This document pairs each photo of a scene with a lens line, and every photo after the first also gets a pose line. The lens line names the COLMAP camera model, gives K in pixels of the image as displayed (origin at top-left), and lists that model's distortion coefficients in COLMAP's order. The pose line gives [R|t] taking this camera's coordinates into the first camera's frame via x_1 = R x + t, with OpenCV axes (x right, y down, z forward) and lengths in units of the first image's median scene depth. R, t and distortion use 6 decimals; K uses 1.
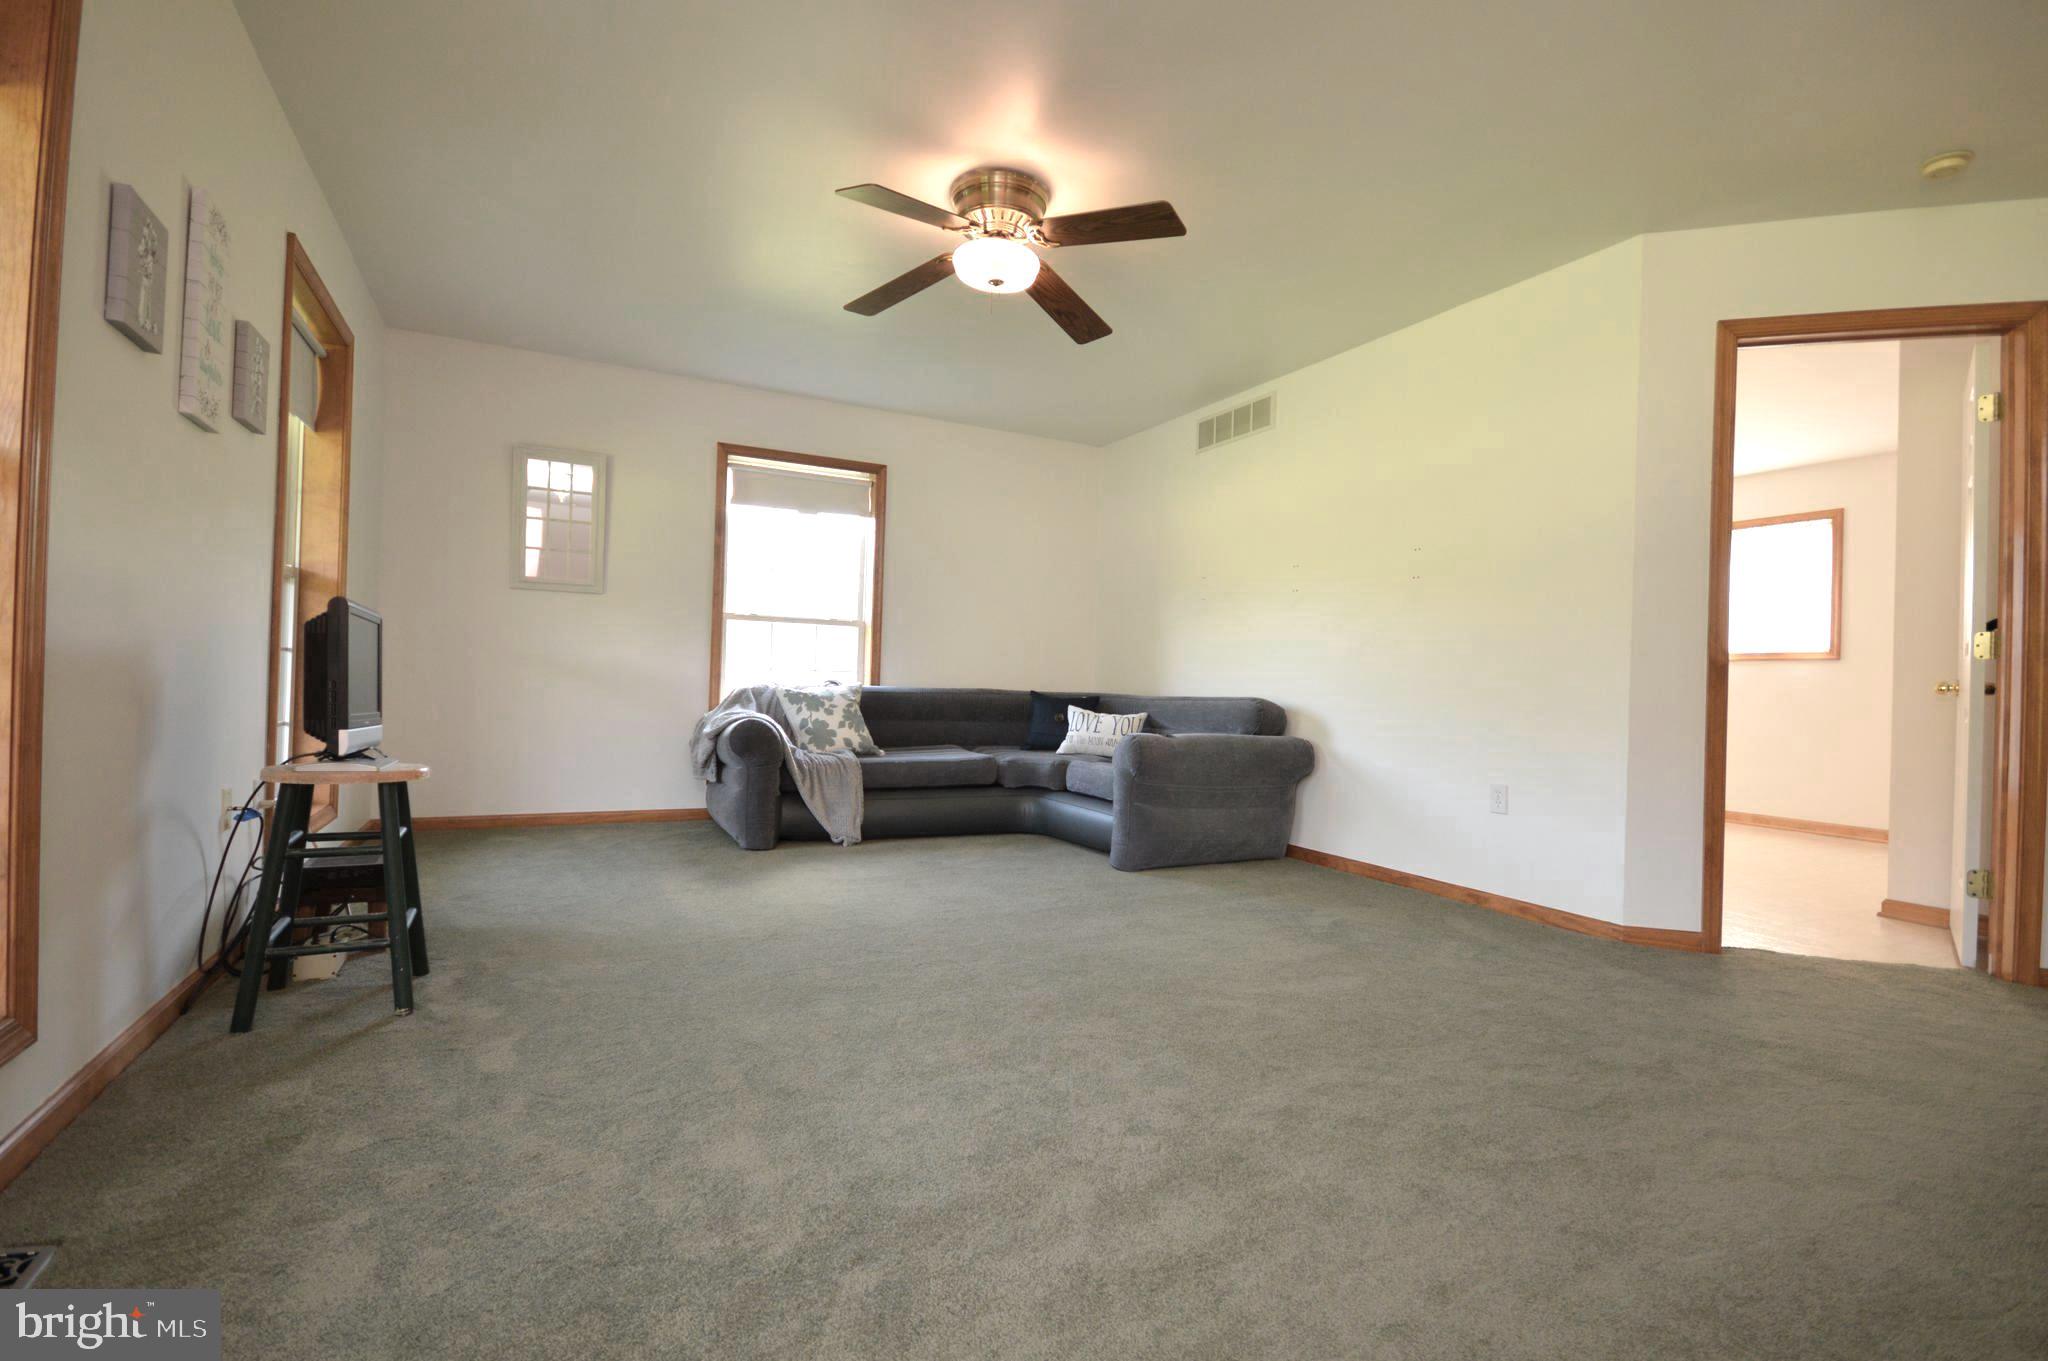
lens RADIAL K [[922.3, 0, 1018.1], [0, 922.3, 691.1], [0, 0, 1]] dist [-0.000946, -0.002739]
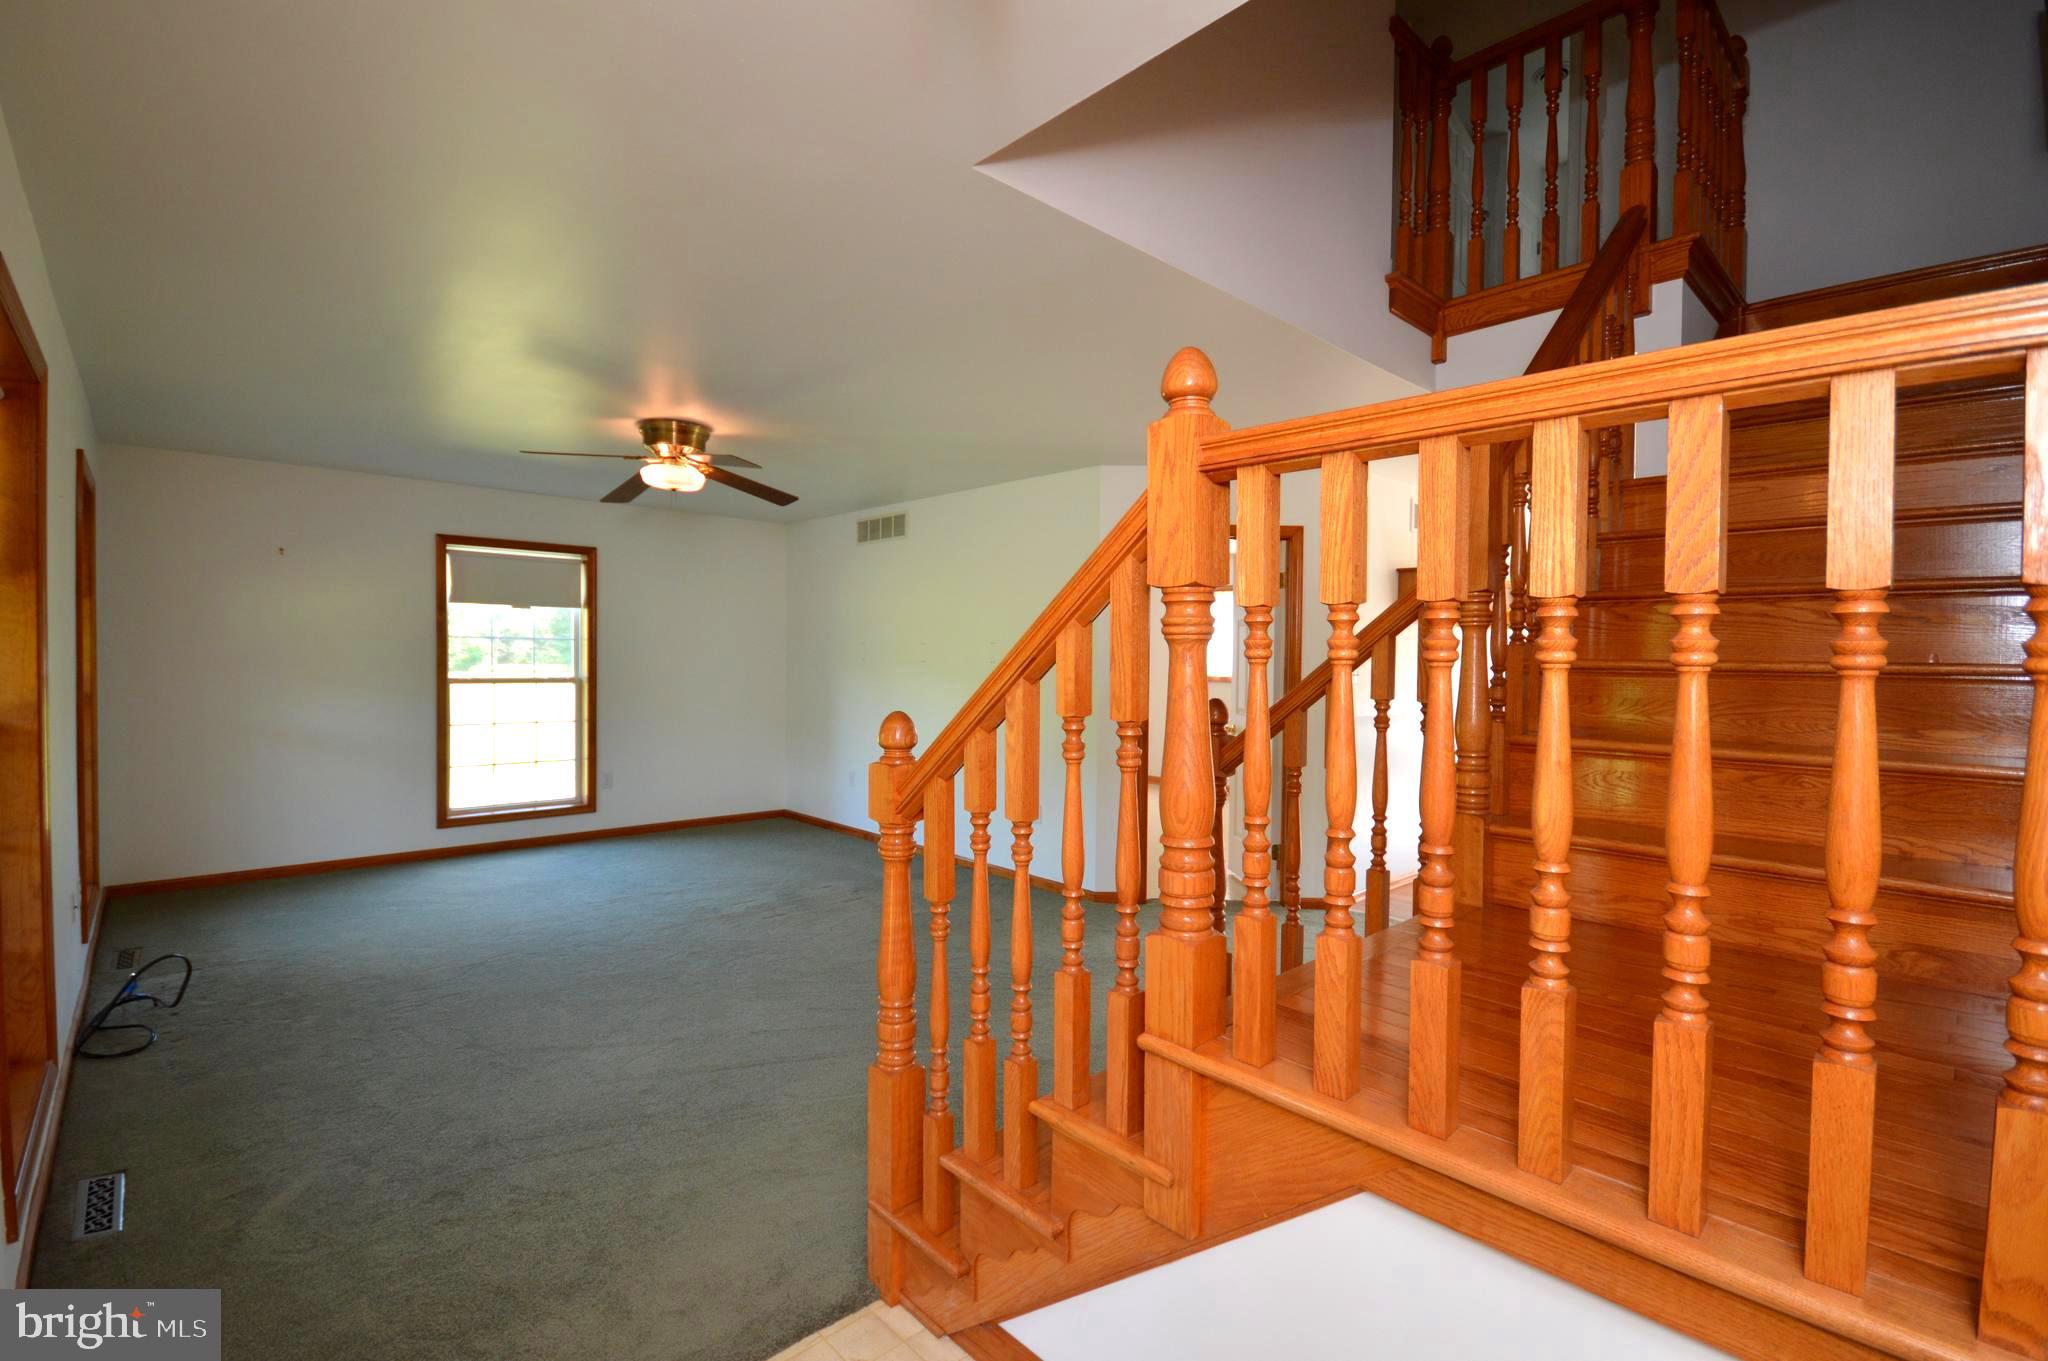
lens RADIAL K [[922.3, 0, 1024.9], [0, 922.3, 685.7], [0, 0, 1]] dist [-0.000946, -0.002739]
pose [[0.959185, -0.033625, 0.280772, 0.056854], [0.026348, 0.999213, 0.029654, -0.106258], [-0.281548, -0.021046, 0.959316, -0.354289]]
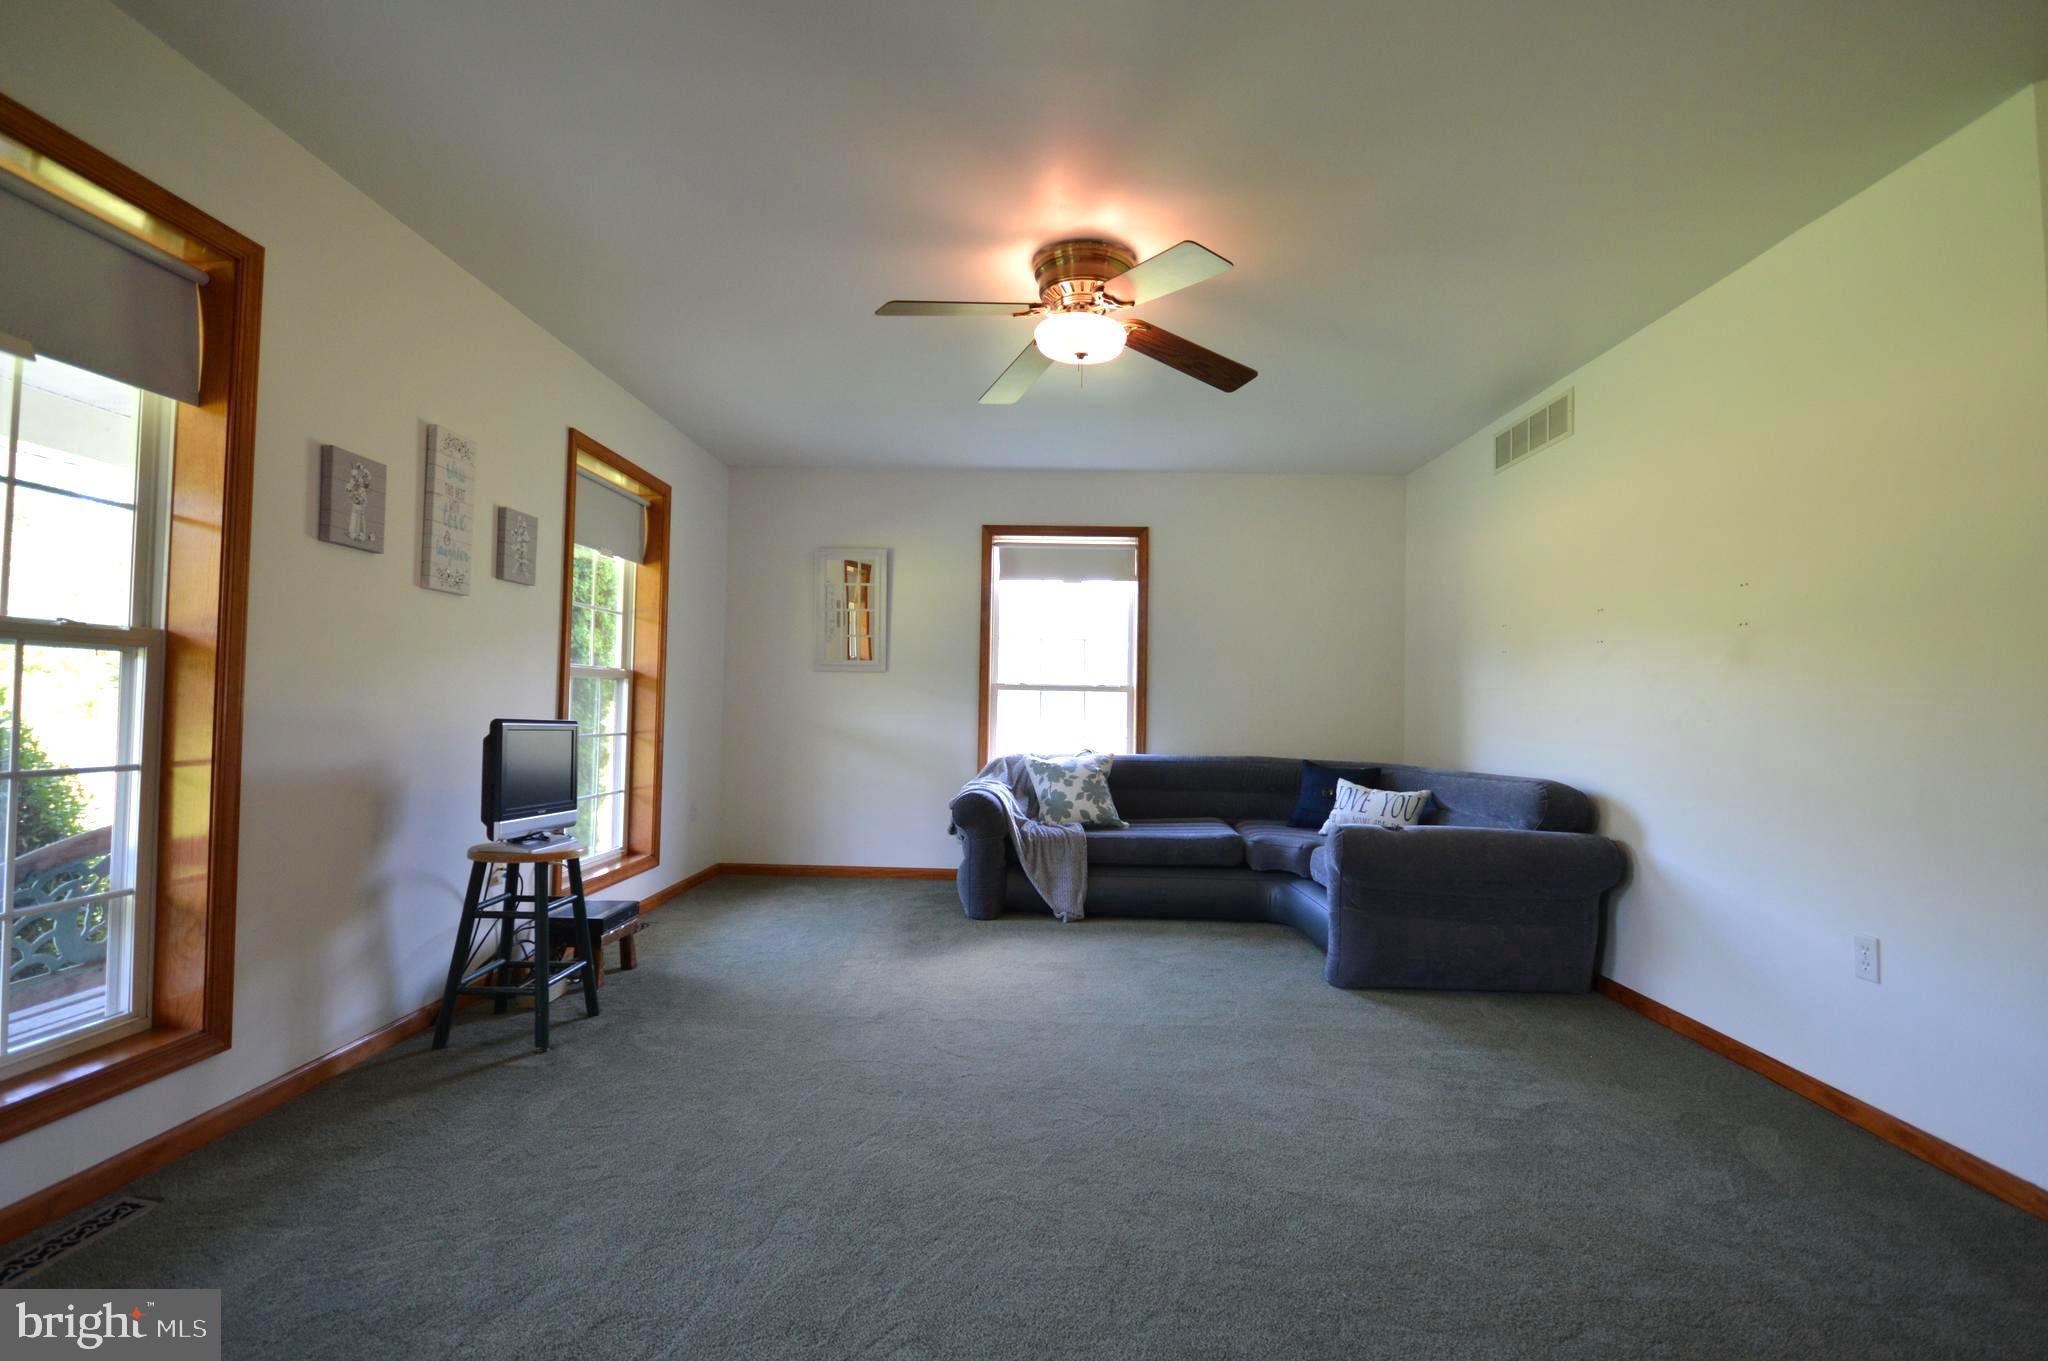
lens RADIAL K [[922.3, 0, 1005.9], [0, 922.3, 690.2], [0, 0, 1]] dist [-0.000946, -0.002739]
pose [[0.877742, -0.023931, -0.478536, 0.228537], [0.004204, 0.999098, -0.042253, -0.037633], [0.479115, 0.035075, 0.877051, 0.090726]]
